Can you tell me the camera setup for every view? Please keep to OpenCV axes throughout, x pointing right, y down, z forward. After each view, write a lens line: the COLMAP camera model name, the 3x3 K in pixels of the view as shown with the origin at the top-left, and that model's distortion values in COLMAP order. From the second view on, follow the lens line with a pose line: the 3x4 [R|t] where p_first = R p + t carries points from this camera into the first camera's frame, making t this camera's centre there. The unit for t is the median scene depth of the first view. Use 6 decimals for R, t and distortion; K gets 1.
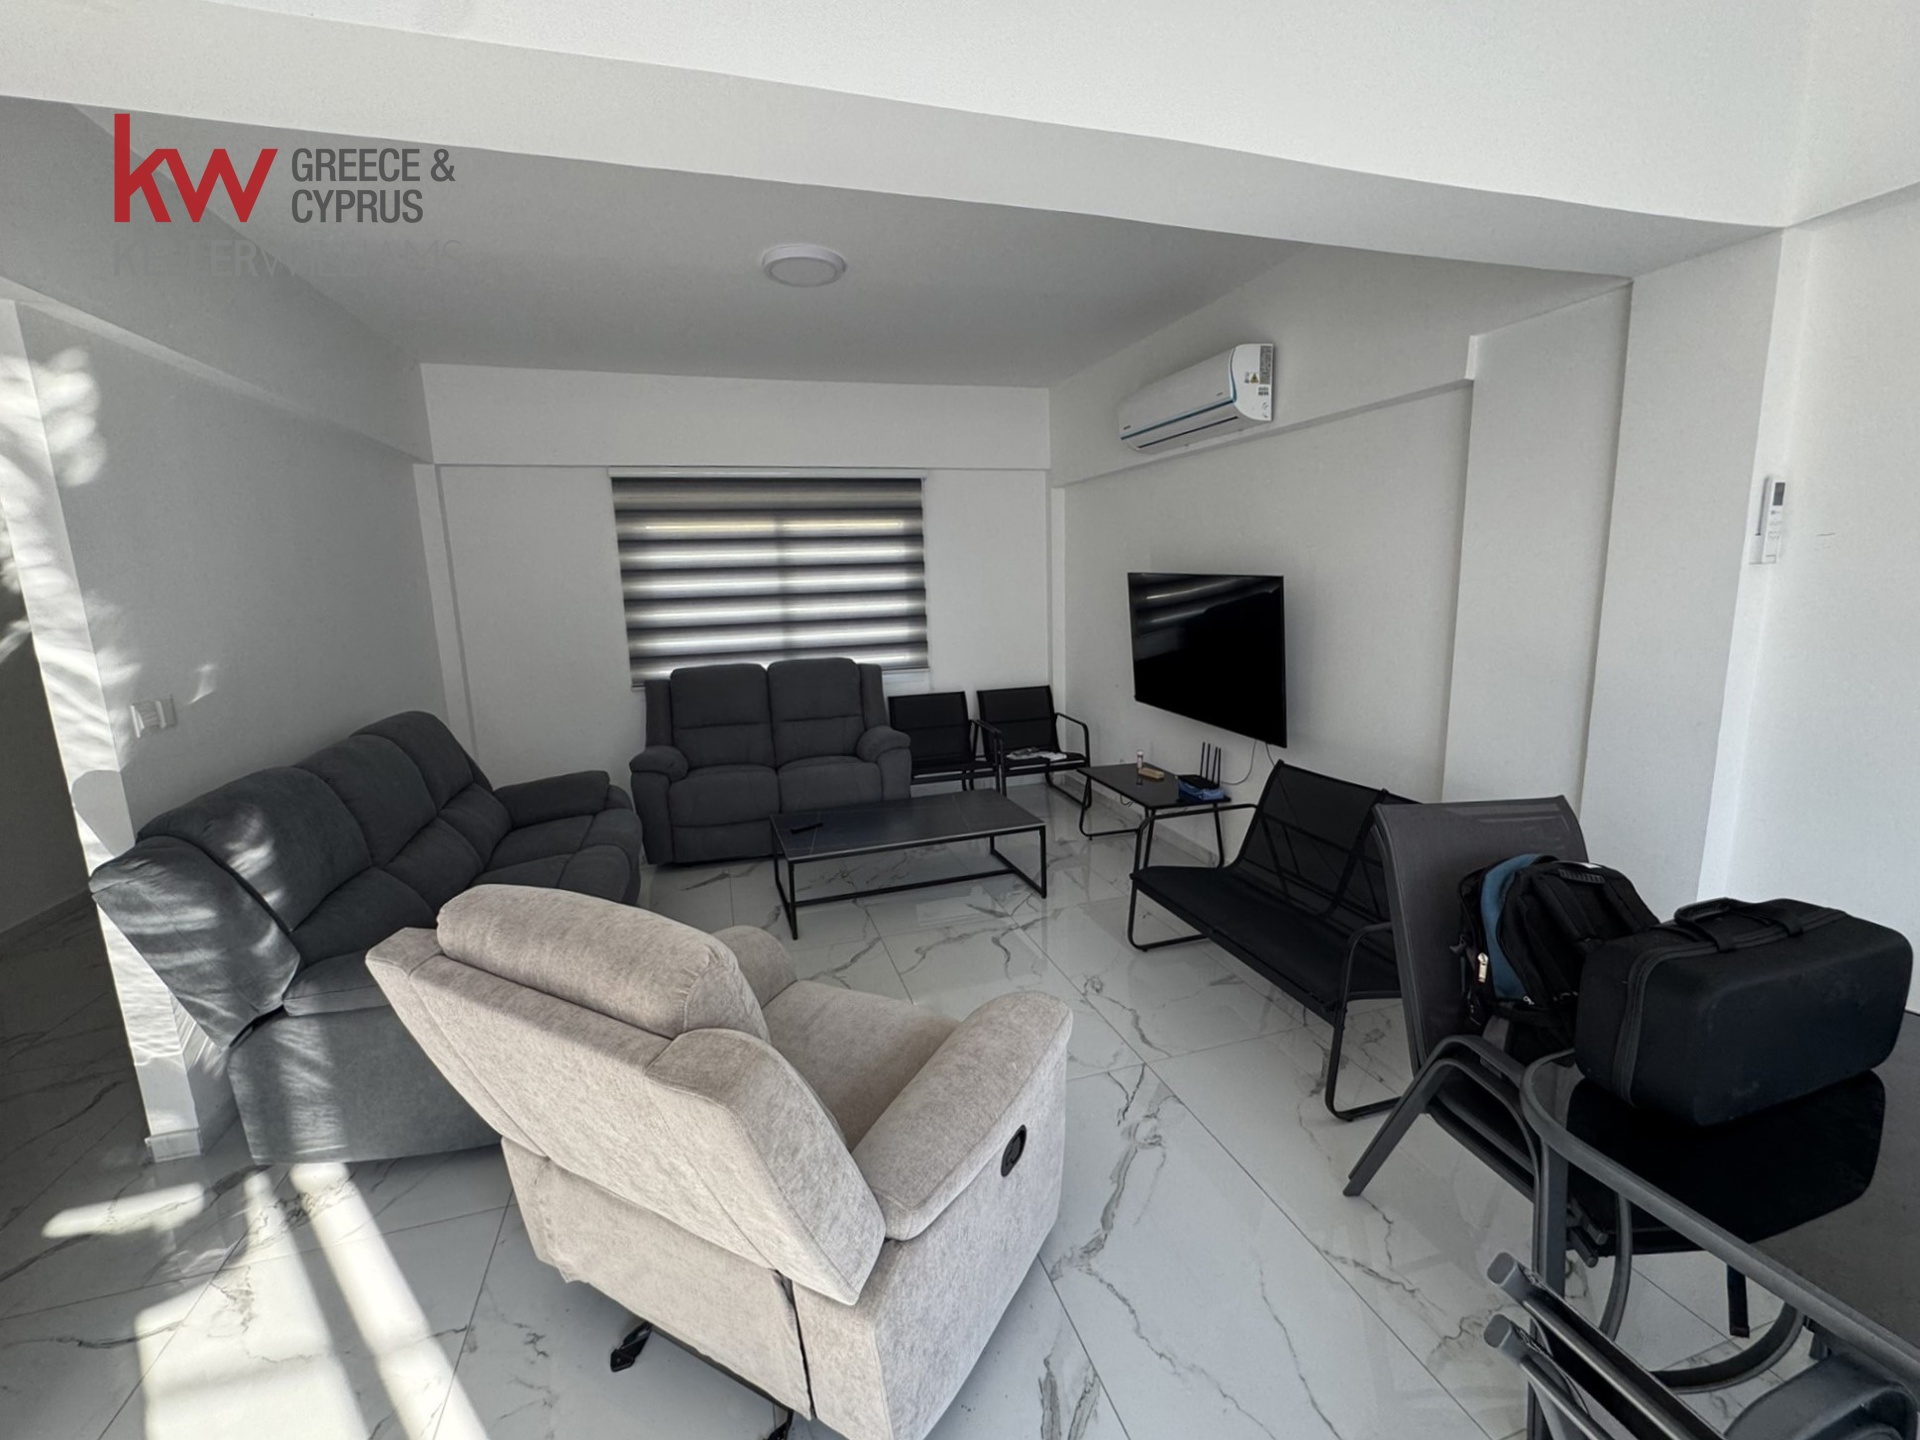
lens RADIAL K [[812.8, 0, 960.0], [0, 812.8, 720.0], [0, 0, 1]] dist [-0.001095, -0.000016]
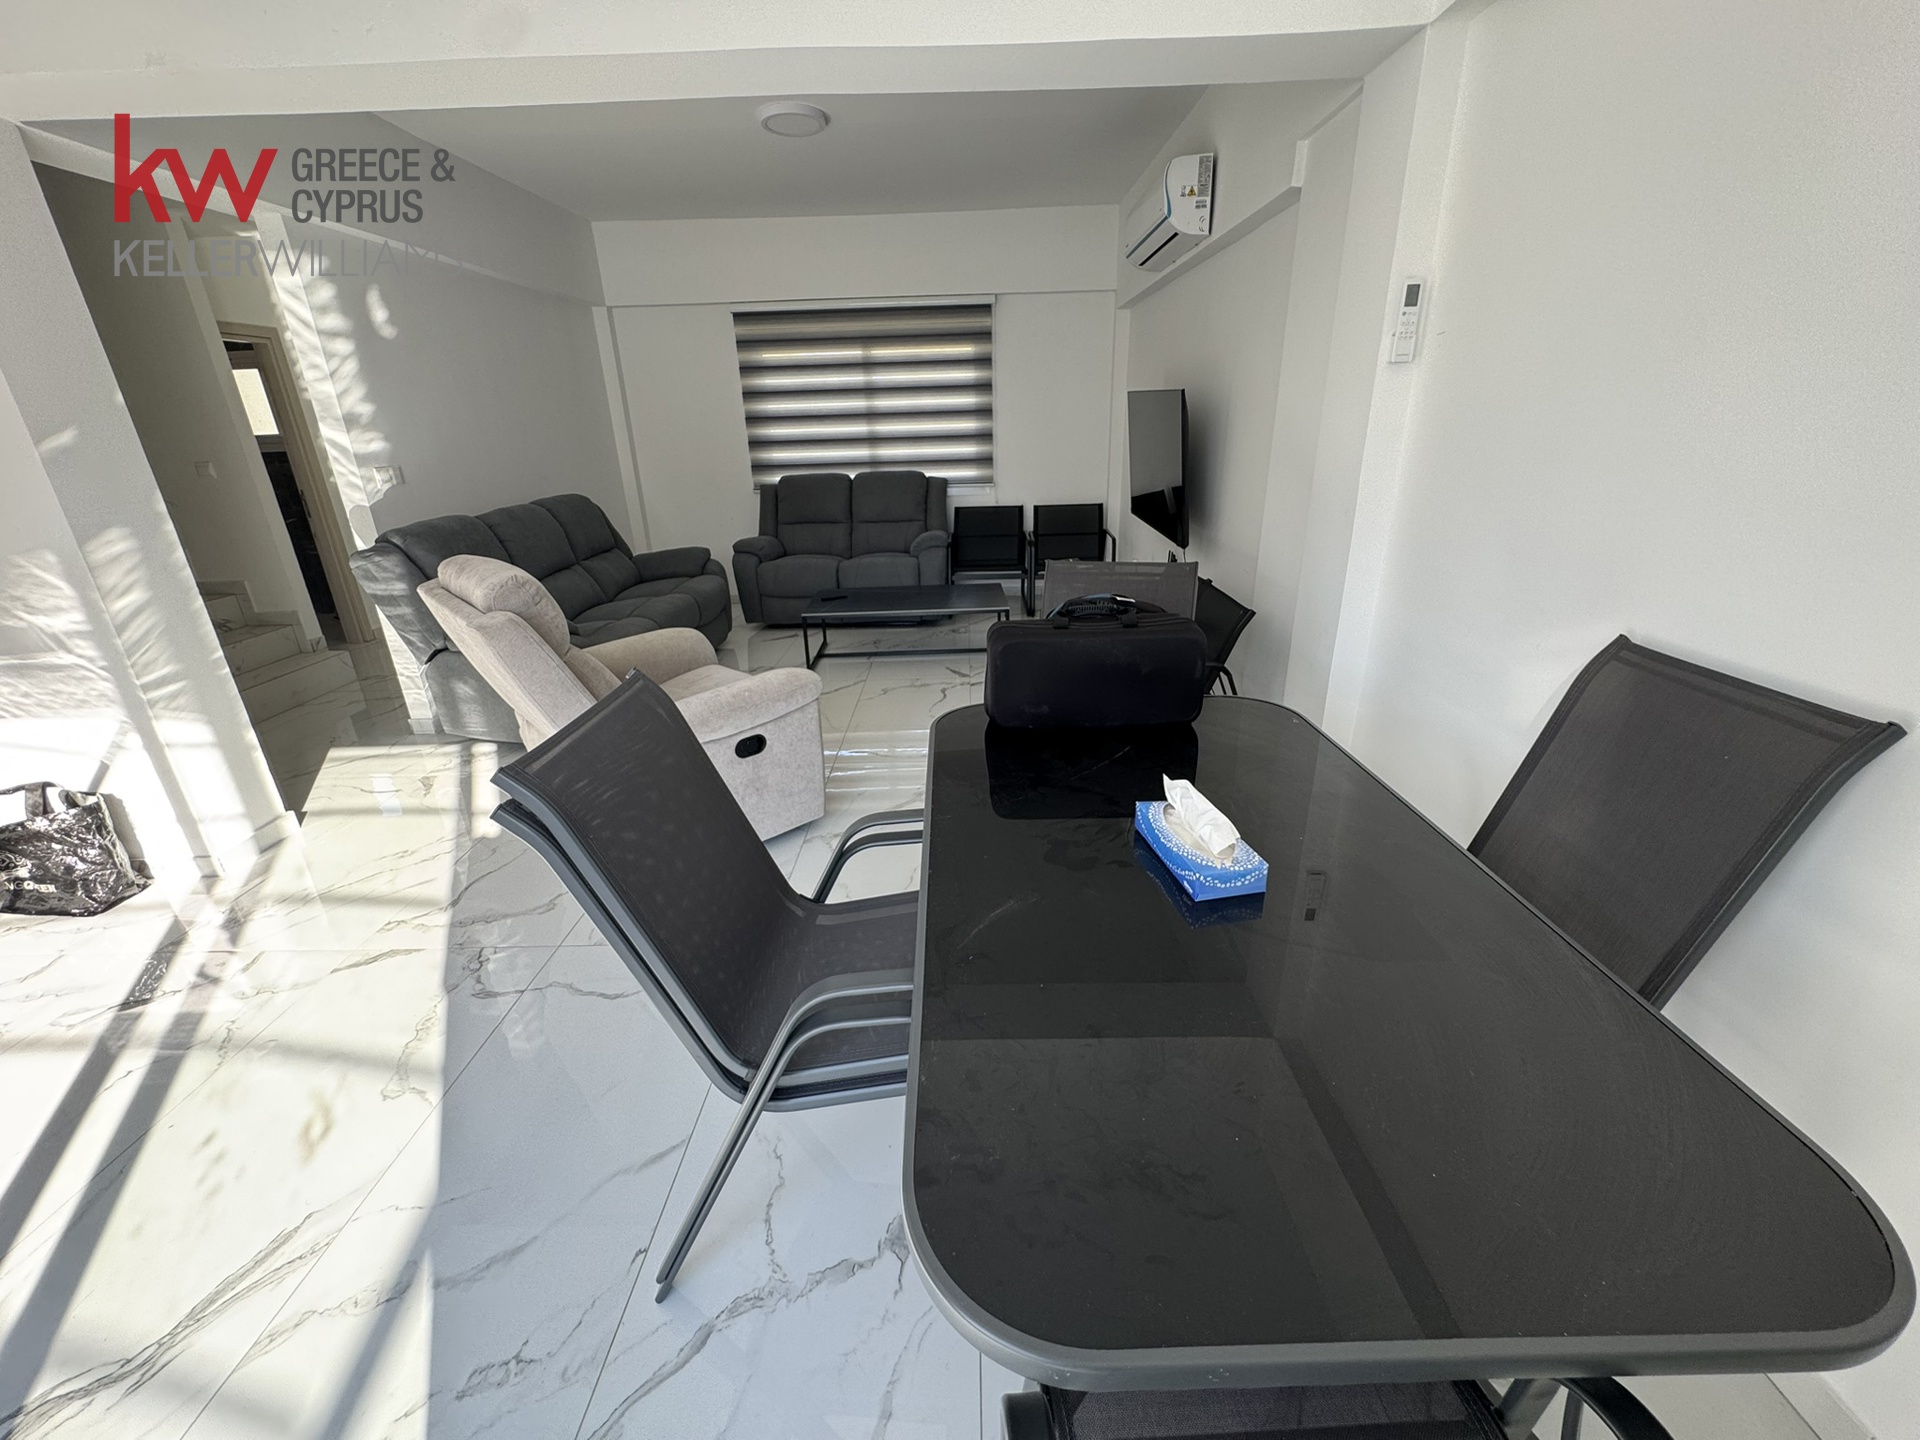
lens RADIAL K [[769.6, 0, 960.0], [0, 769.6, 720.0], [0, 0, 1]] dist [-0.002937, 0.000149]
pose [[0.952986, 0.114897, -0.280386, 0.346068], [-0.055126, 0.975621, 0.212426, 0.045559], [0.297958, -0.186983, 0.936087, -0.127442]]
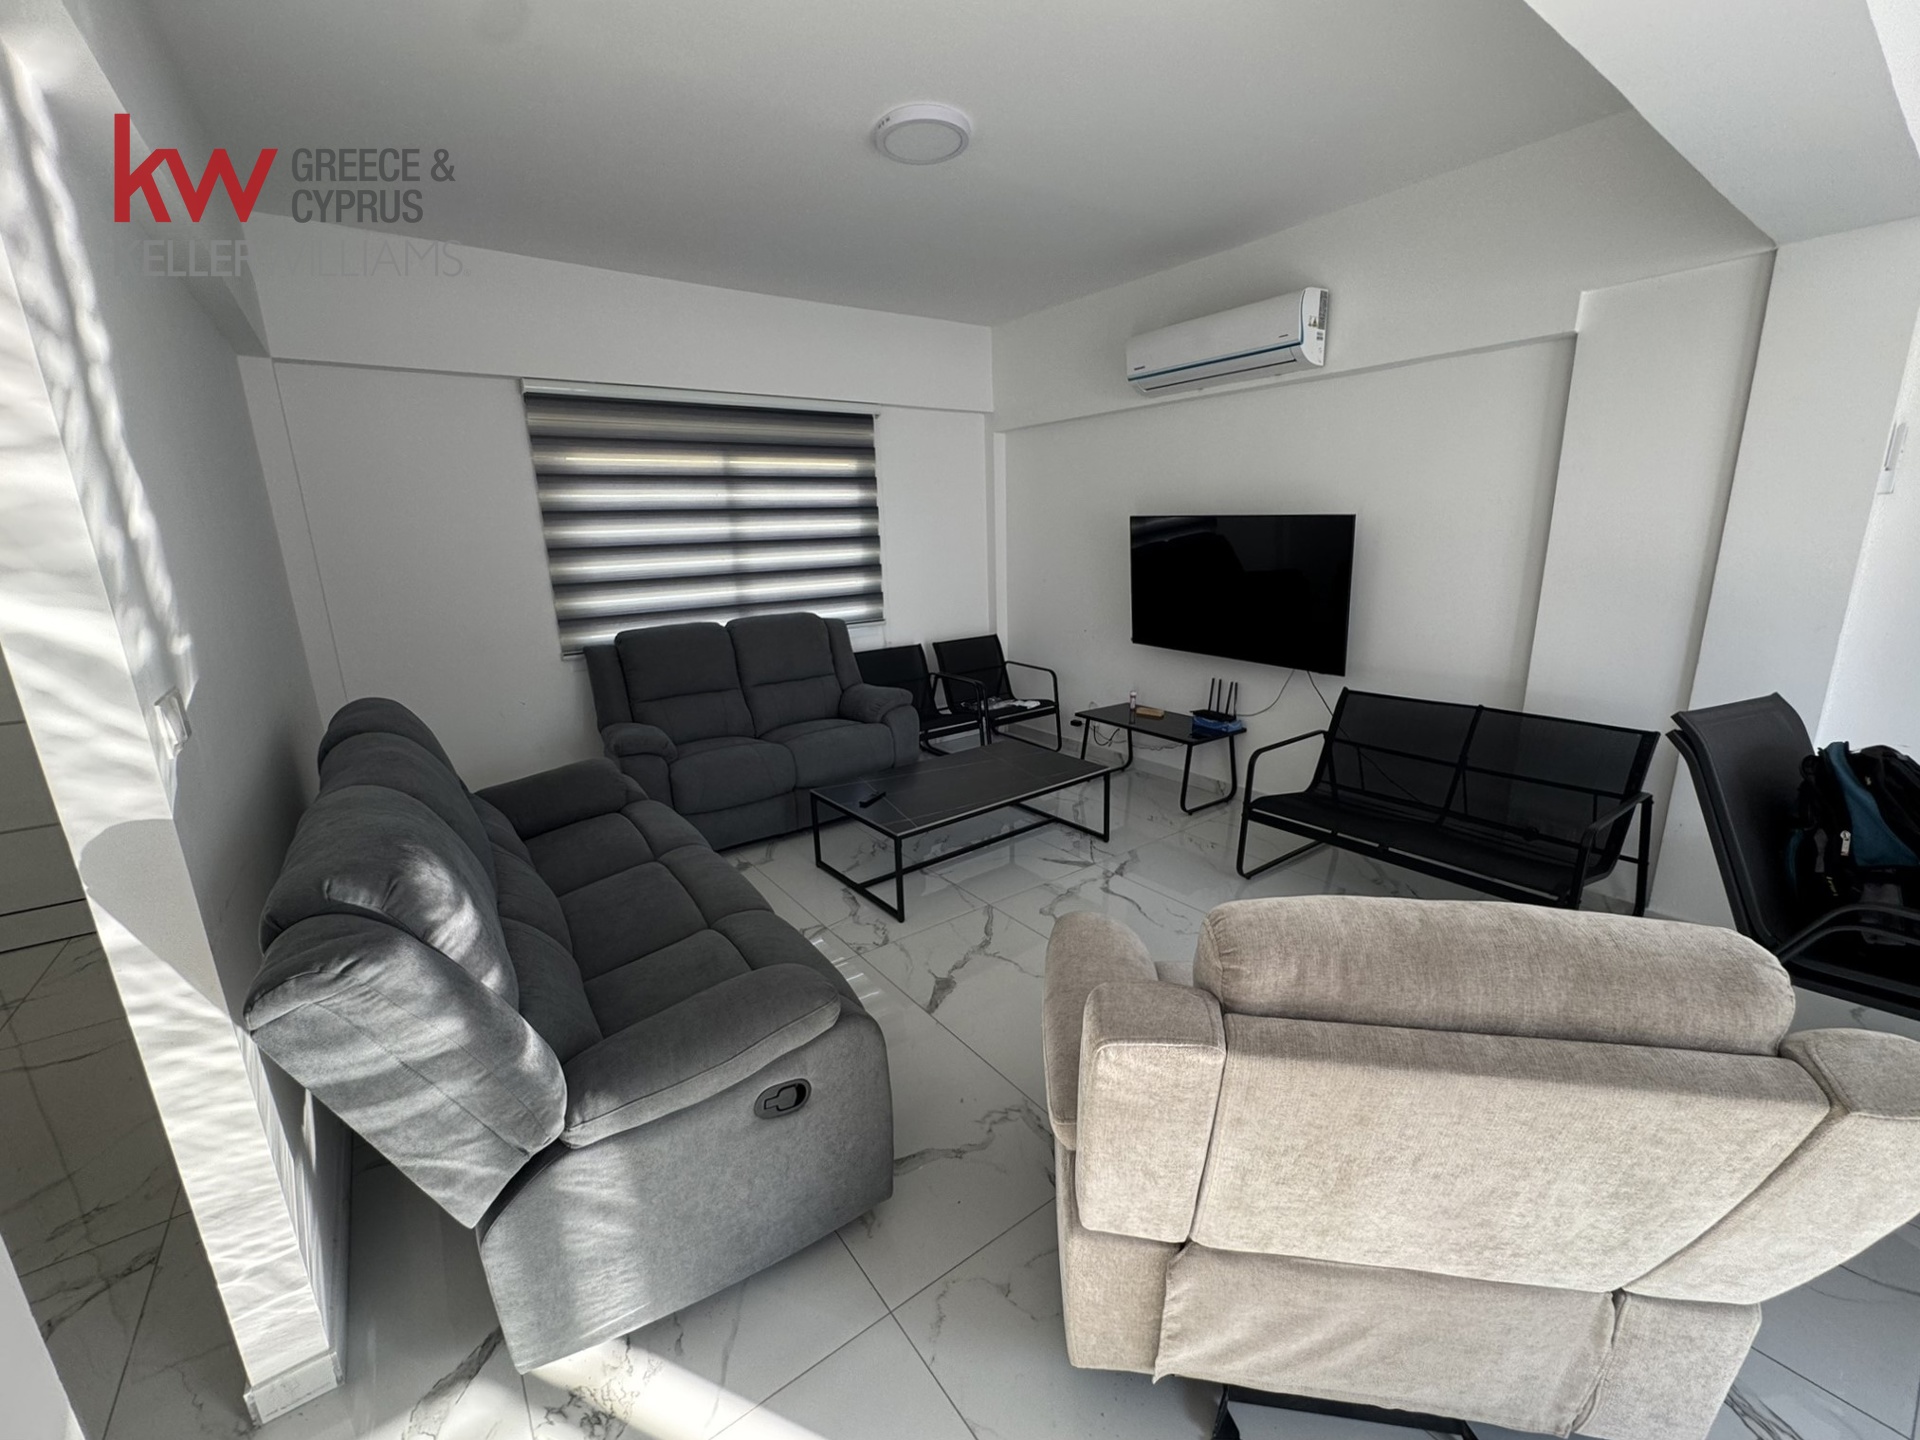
lens RADIAL K [[776.0, 0, 960.0], [0, 776.0, 720.0], [0, 0, 1]] dist [-0.000727, -0.000260]
pose [[0.943952, -0.077326, 0.320896, -0.338164], [0.058878, 0.996027, 0.066815, -0.005502], [-0.324788, -0.044176, 0.944755, 0.148565]]
